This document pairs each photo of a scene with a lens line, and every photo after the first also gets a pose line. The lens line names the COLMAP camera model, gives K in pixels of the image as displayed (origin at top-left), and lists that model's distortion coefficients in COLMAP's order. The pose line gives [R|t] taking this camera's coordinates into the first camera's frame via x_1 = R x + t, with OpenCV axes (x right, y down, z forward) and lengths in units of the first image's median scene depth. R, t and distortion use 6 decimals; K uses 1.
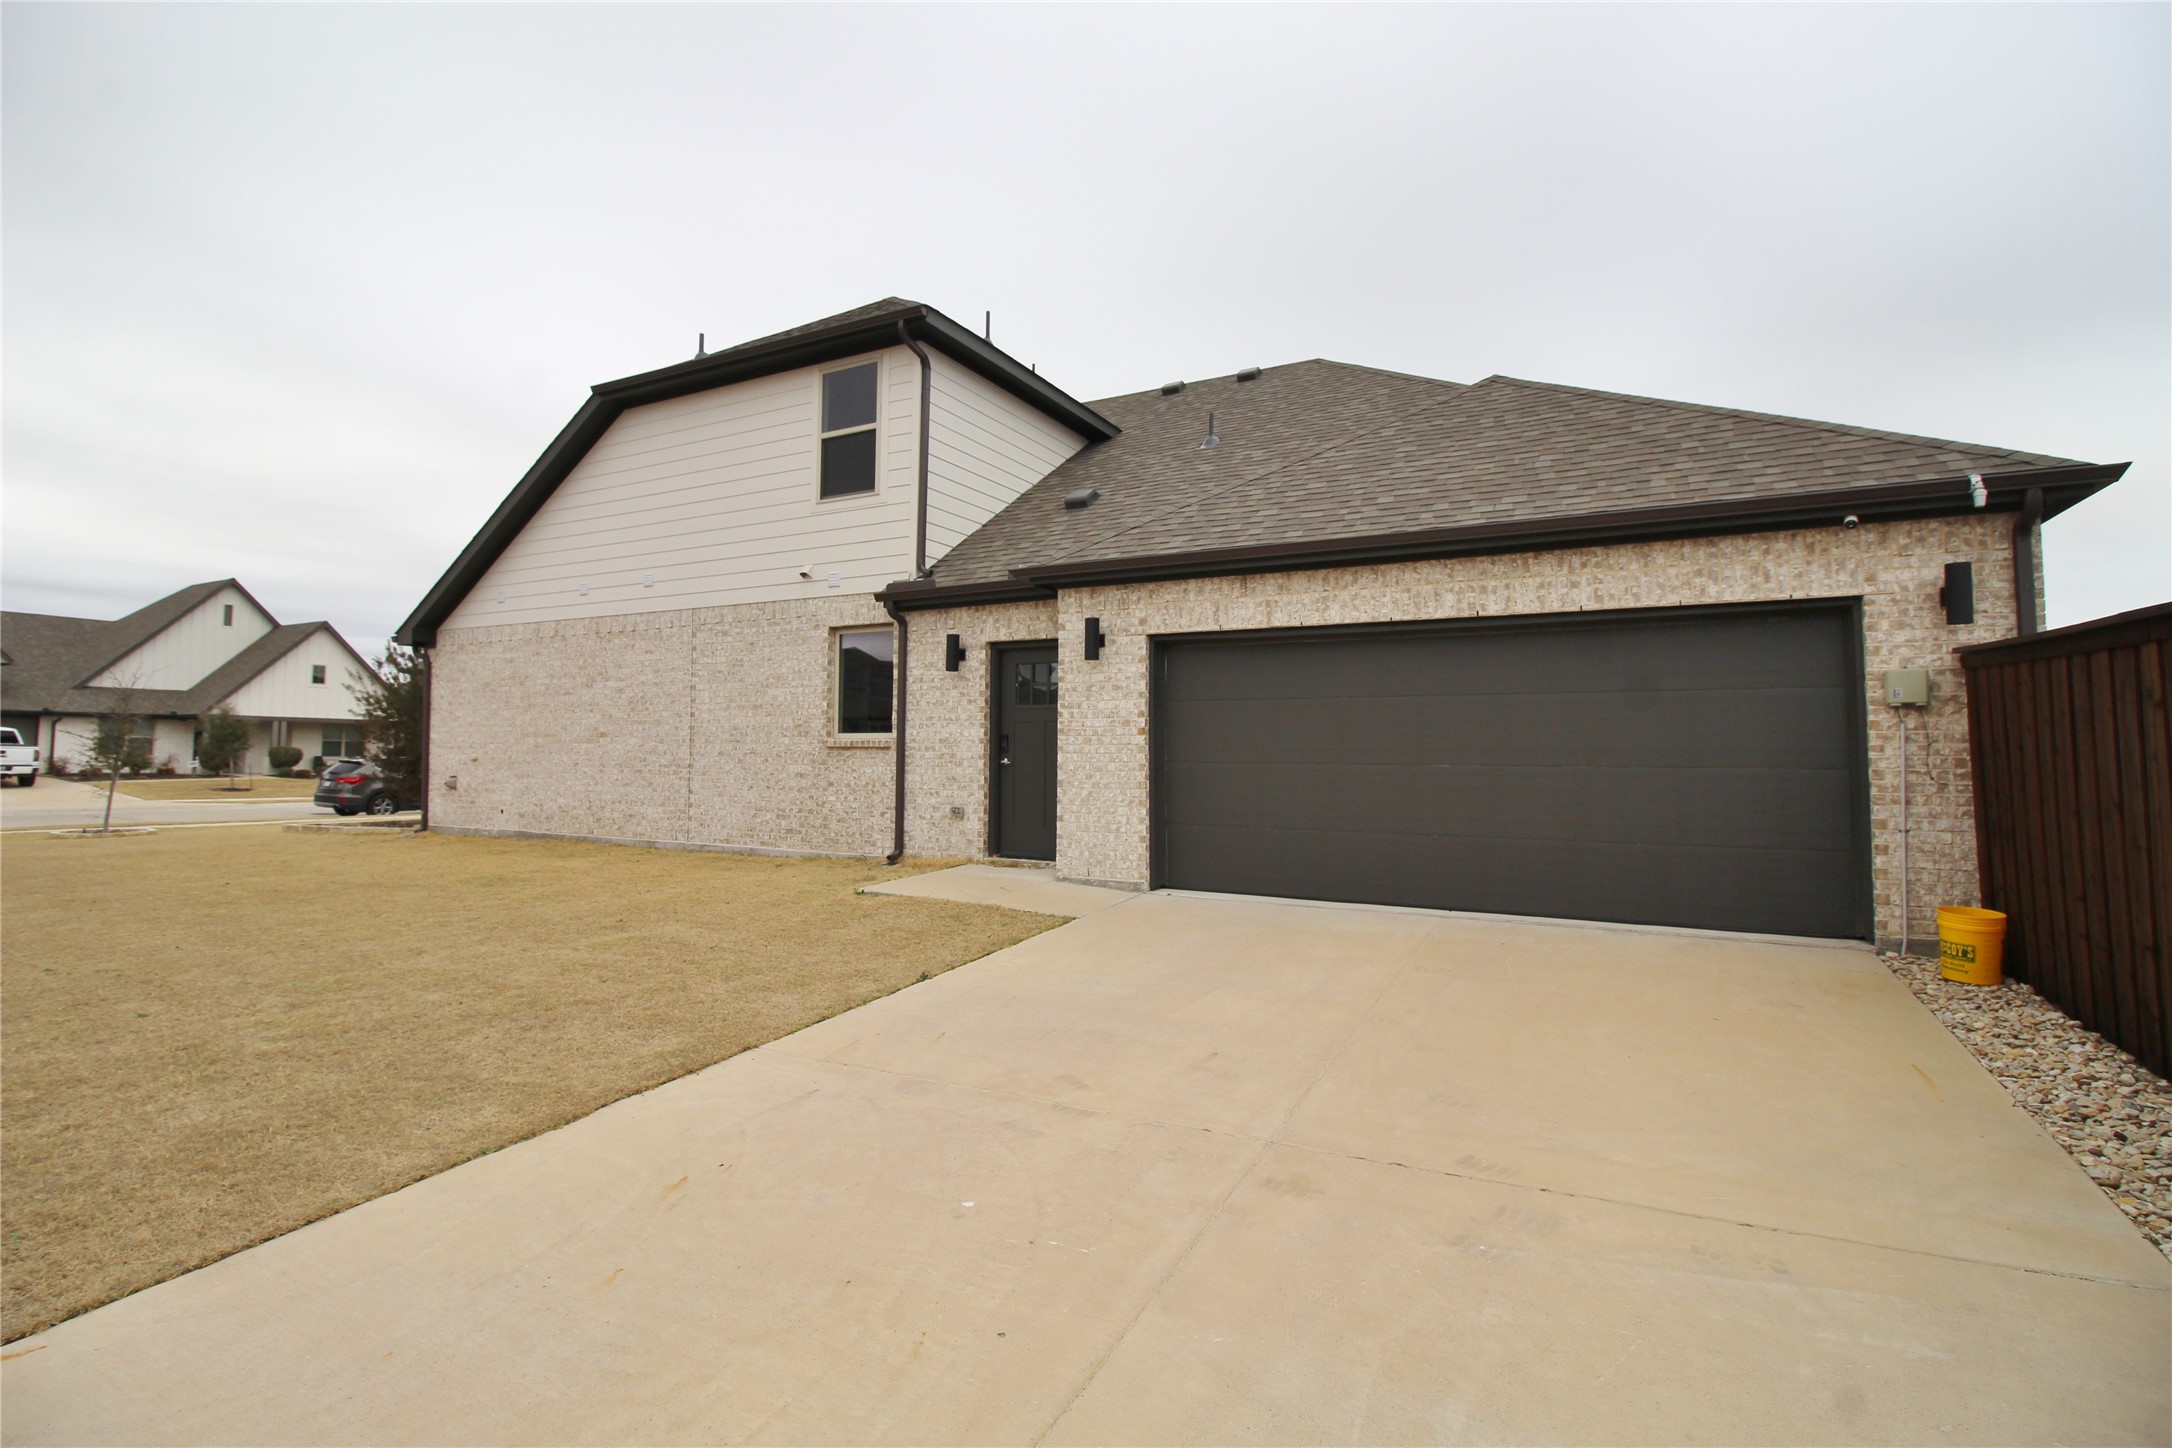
lens RADIAL K [[1008.1, 0, 1086.2], [0, 1008.1, 697.4], [0, 0, 1]] dist [-0.010728, -0.000392]
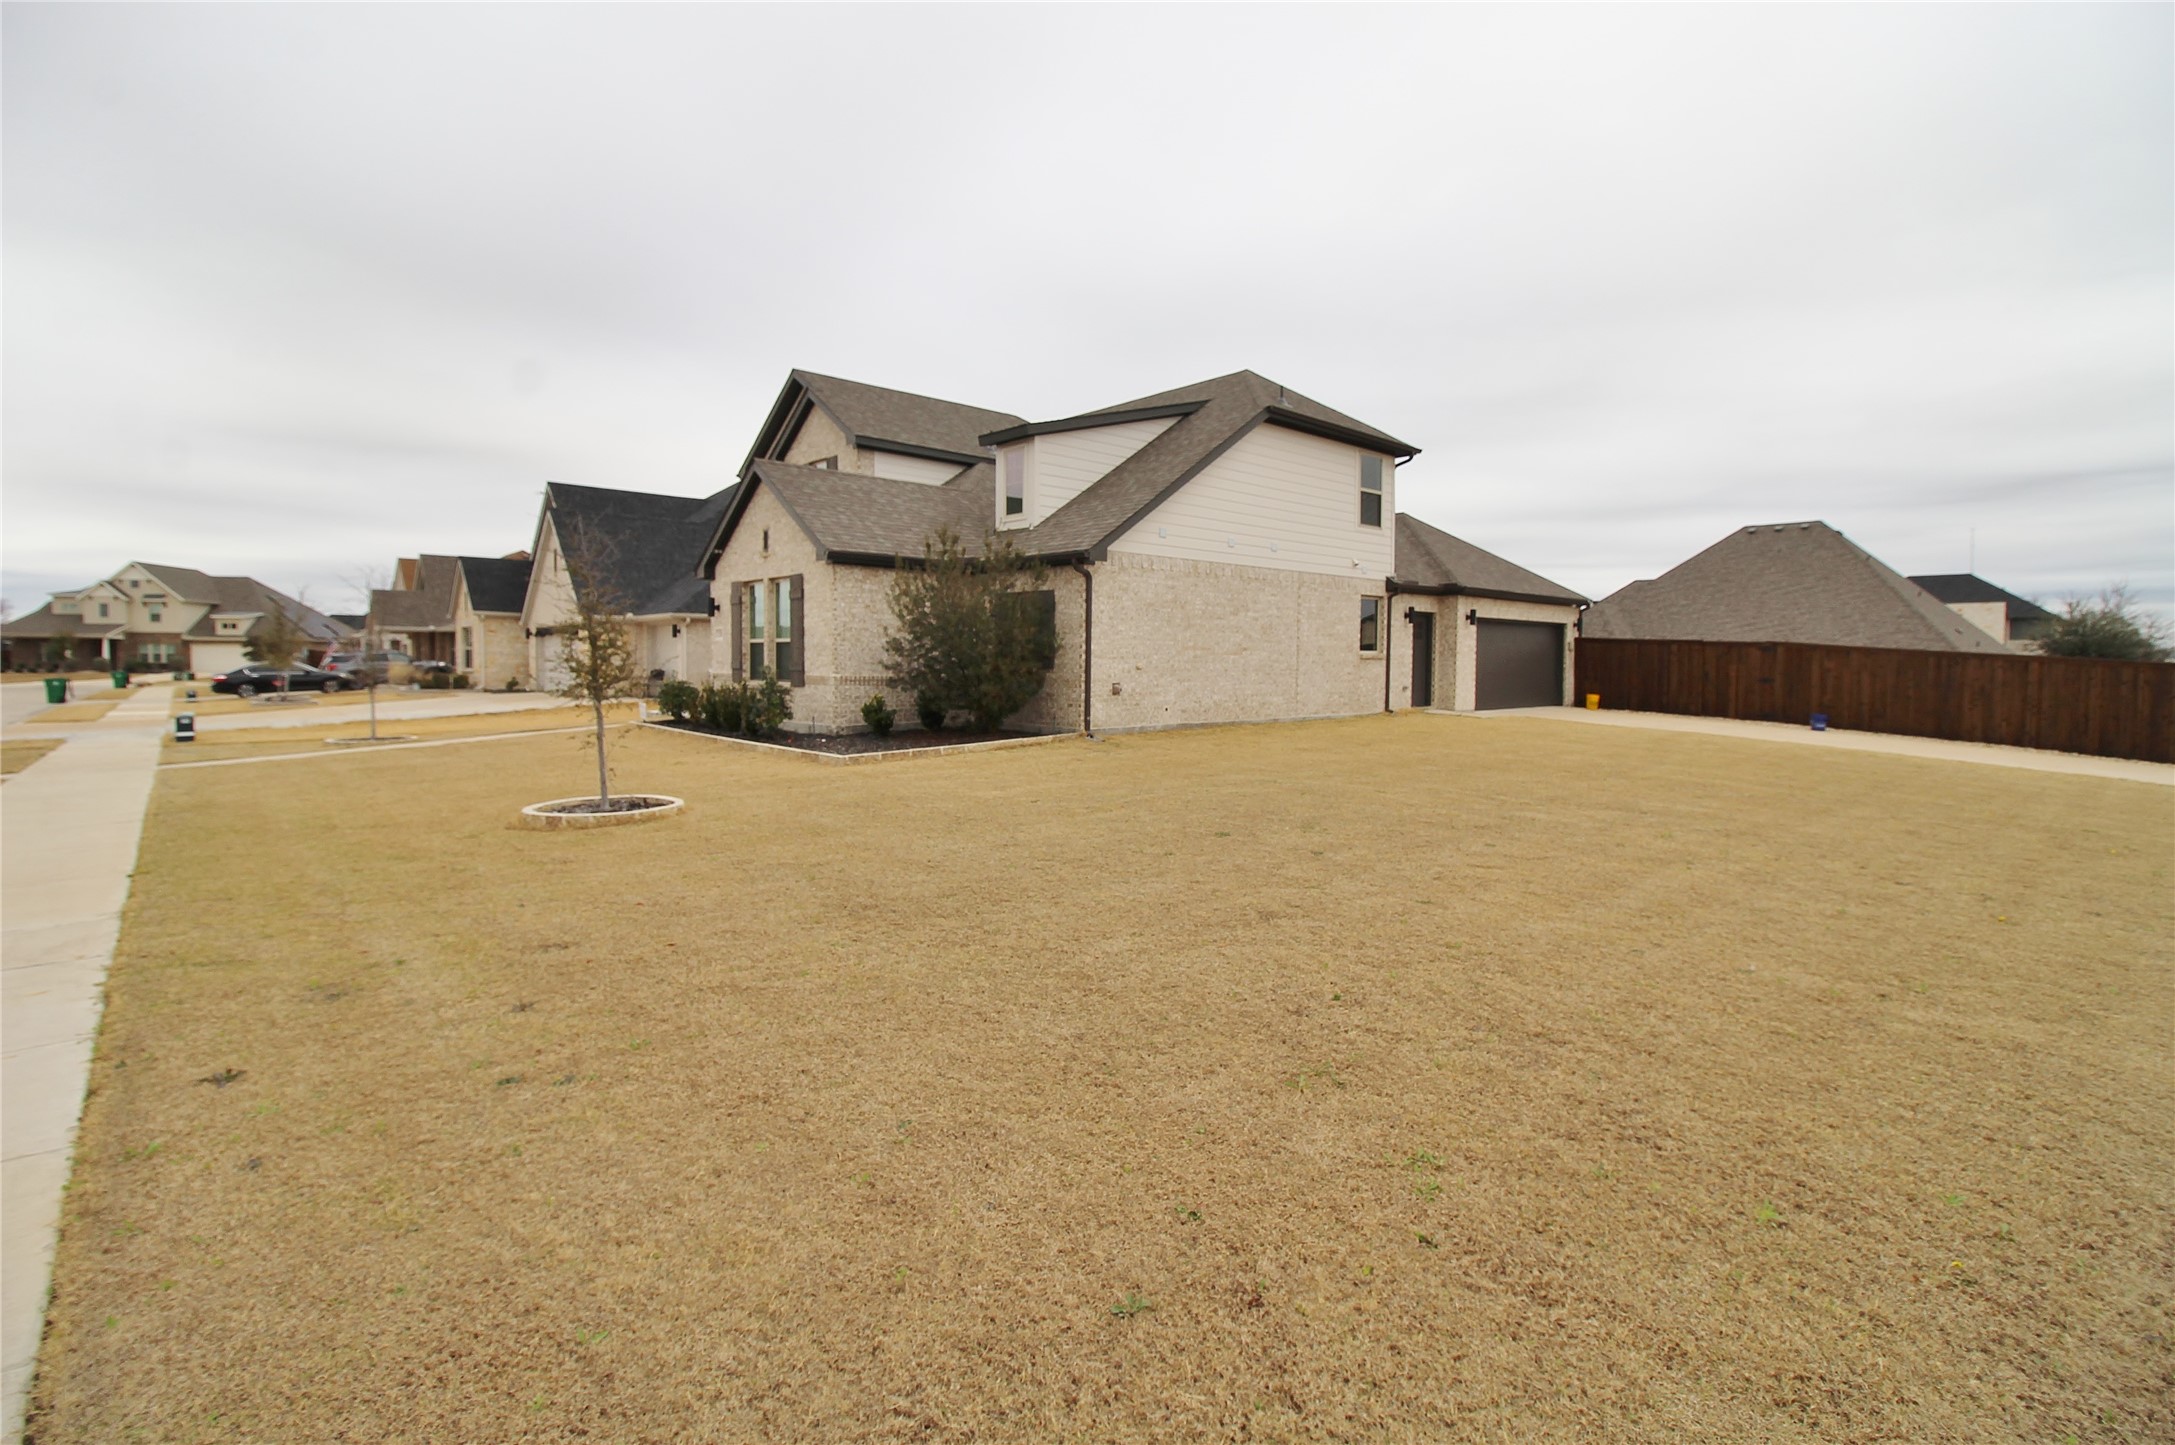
lens RADIAL K [[1009.5, 0, 1087.7], [0, 1009.5, 695.8], [0, 0, 1]] dist [-0.010728, -0.000392]
pose [[0.334135, -0.031520, 0.941998, -2.084252], [-0.045713, 0.997723, 0.049599, 0.046231], [-0.941416, -0.059635, 0.331933, 0.796512]]
